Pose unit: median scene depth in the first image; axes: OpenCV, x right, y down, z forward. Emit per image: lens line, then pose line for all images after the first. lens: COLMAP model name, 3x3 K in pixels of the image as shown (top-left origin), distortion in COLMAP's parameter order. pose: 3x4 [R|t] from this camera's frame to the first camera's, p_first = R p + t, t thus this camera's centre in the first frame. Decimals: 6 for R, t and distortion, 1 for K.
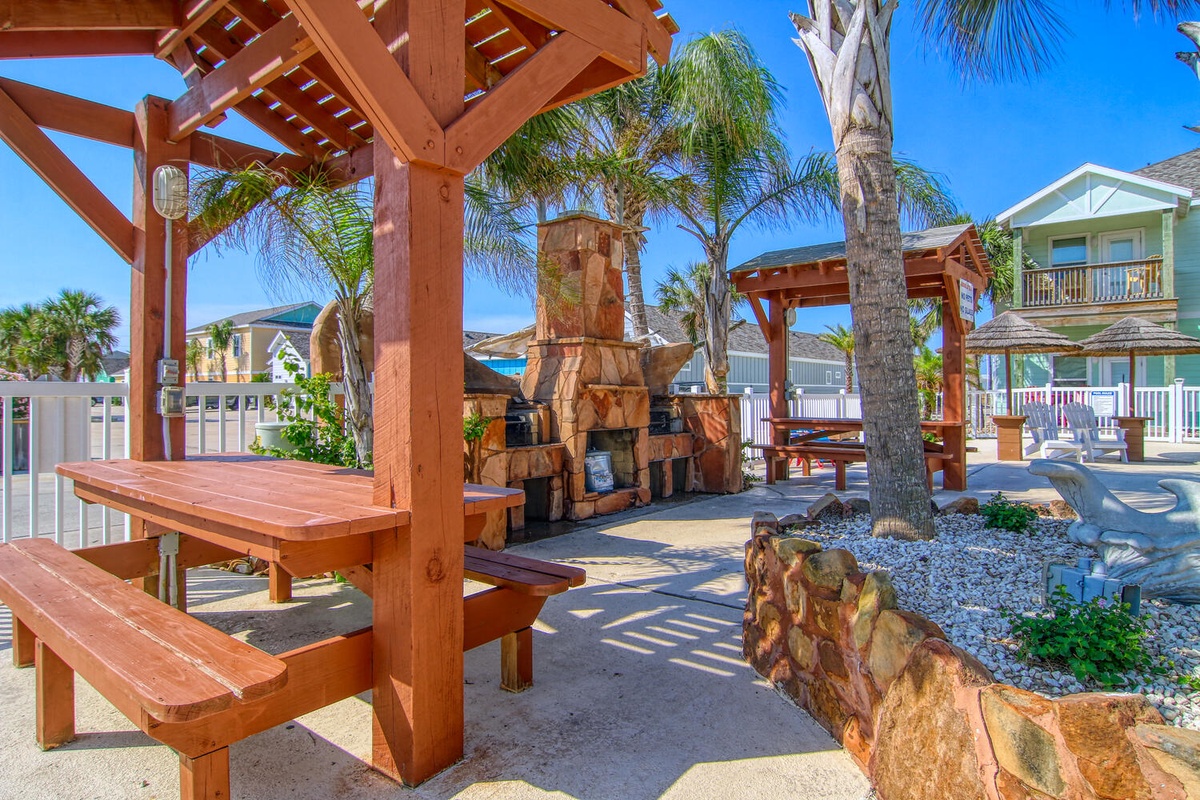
lens RADIAL K [[669.2, 0, 601.5], [0, 669.2, 389.9], [0, 0, 1]] dist [-0.002796, -0.001412]
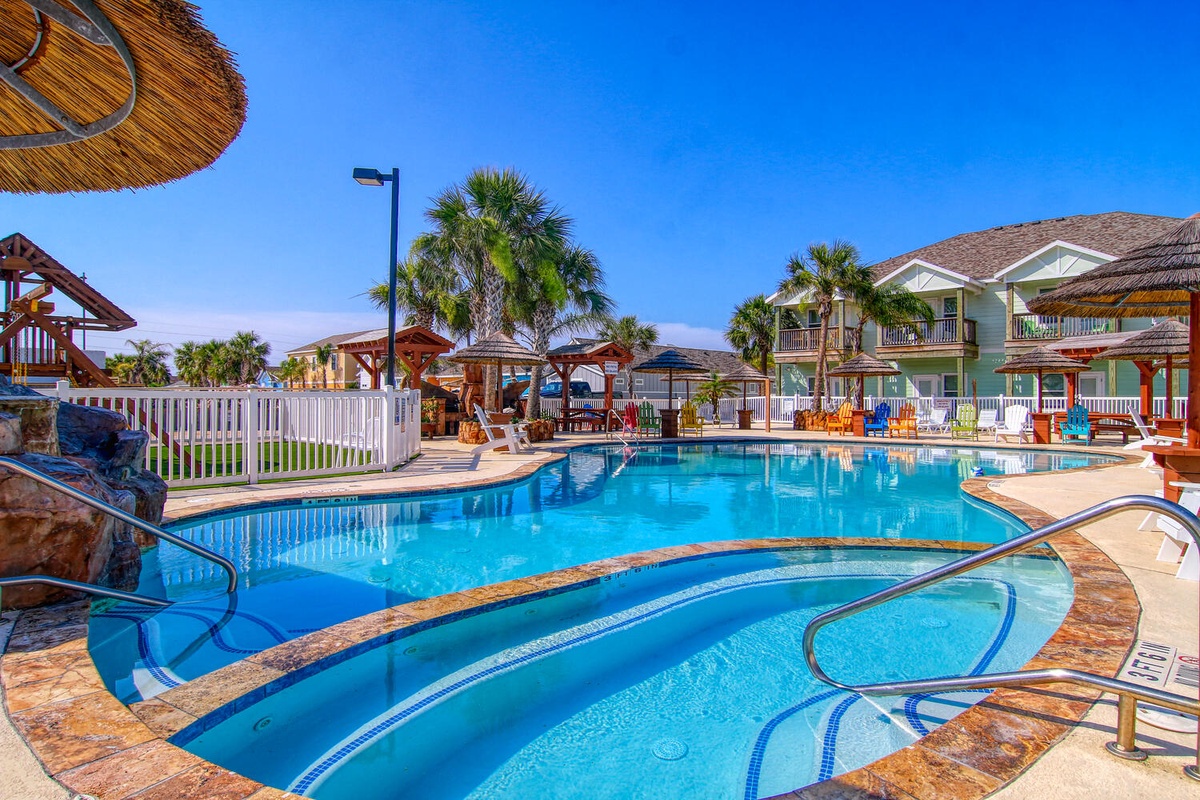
lens RADIAL K [[669.2, 0, 601.5], [0, 669.2, 389.9], [0, 0, 1]] dist [-0.002796, -0.001412]
pose [[0.995769, 0.004168, -0.091794, 0.914756], [-0.004951, 0.999953, -0.008304, -0.013280], [0.091755, 0.008723, 0.995743, -2.312335]]
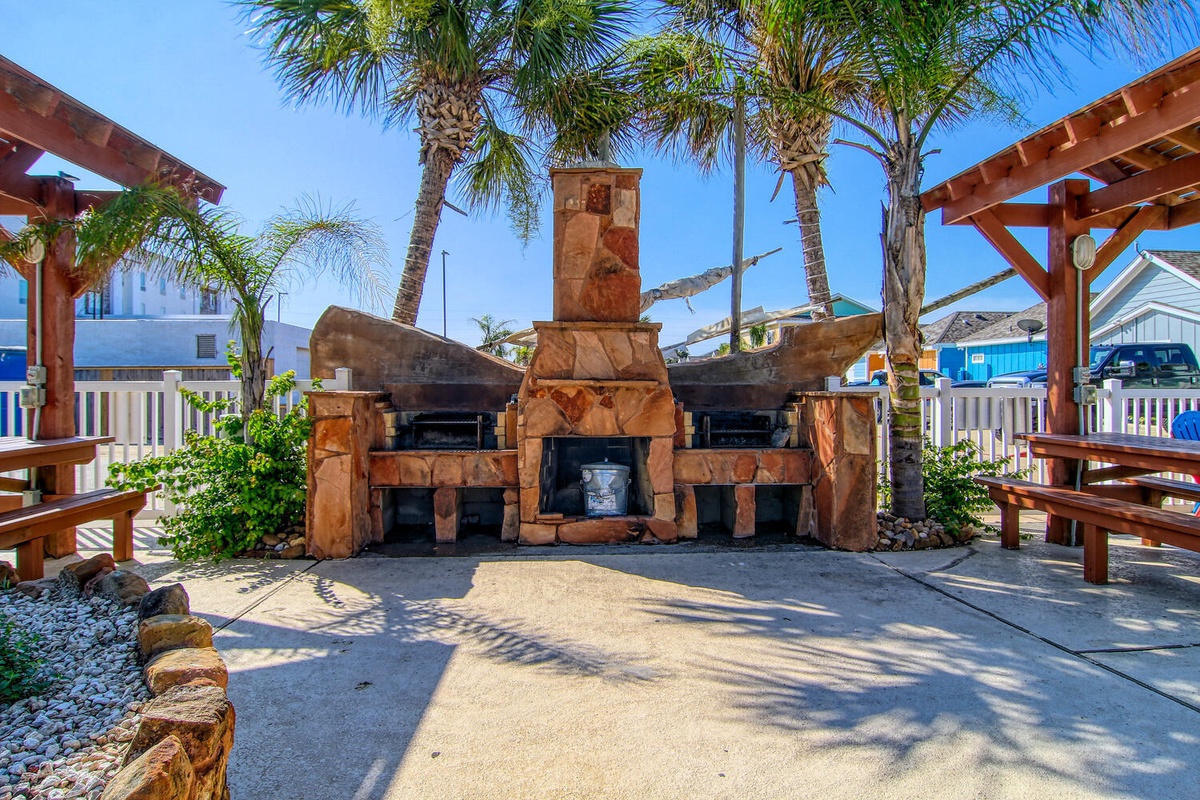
lens RADIAL K [[669.2, 0, 601.5], [0, 669.2, 389.9], [0, 0, 1]] dist [-0.002796, -0.001412]
pose [[0.678284, 0.006655, -0.734770, 0.579339], [0.002923, 0.999927, 0.011754, -0.004483], [0.734794, -0.010120, 0.678214, 0.472510]]
